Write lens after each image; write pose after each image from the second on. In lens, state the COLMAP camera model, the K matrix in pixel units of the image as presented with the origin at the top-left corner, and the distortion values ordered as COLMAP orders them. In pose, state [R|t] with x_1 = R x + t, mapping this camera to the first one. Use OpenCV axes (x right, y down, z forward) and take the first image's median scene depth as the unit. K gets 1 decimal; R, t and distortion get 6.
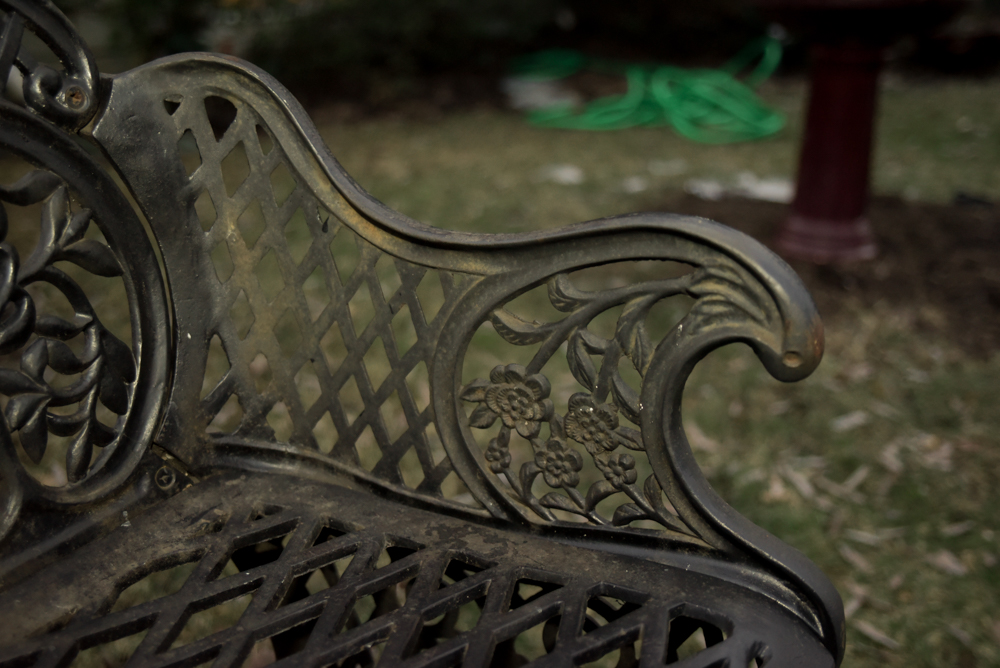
lens RADIAL K [[1093.9, 0, 497.7], [0, 1093.9, 336.8], [0, 0, 1]] dist [0.001940, 0.000000]
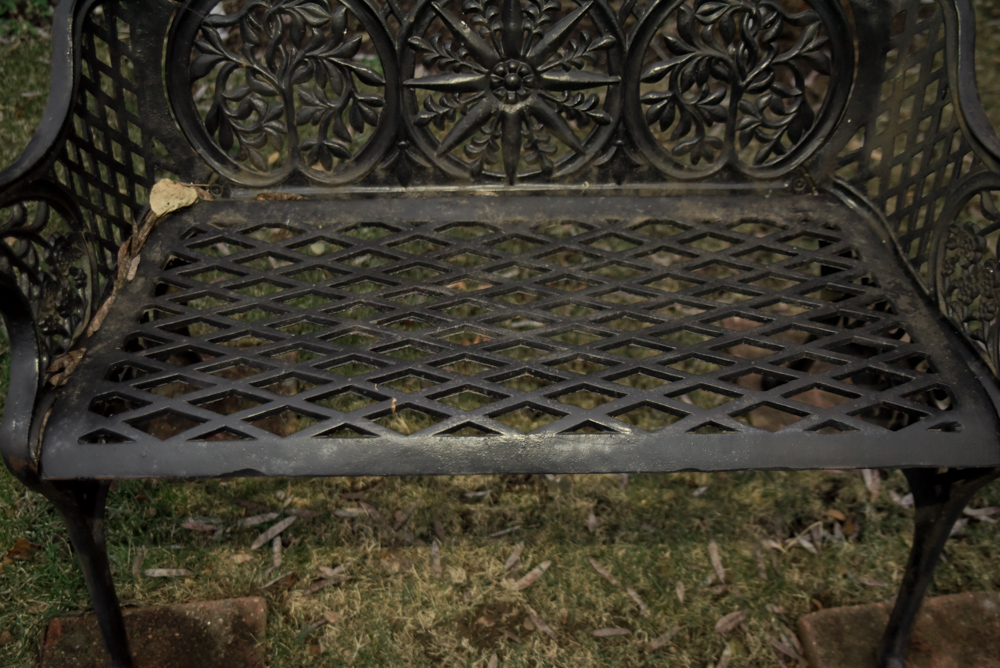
lens RADIAL K [[938.9, 0, 492.8], [0, 938.9, 331.2], [0, 0, 1]] dist [-0.033275, 0.000000]
pose [[0.555645, 0.573742, -0.601730, 0.553193], [-0.316111, 0.815172, 0.485355, -0.299007], [0.768981, -0.079472, 0.634312, -0.487413]]
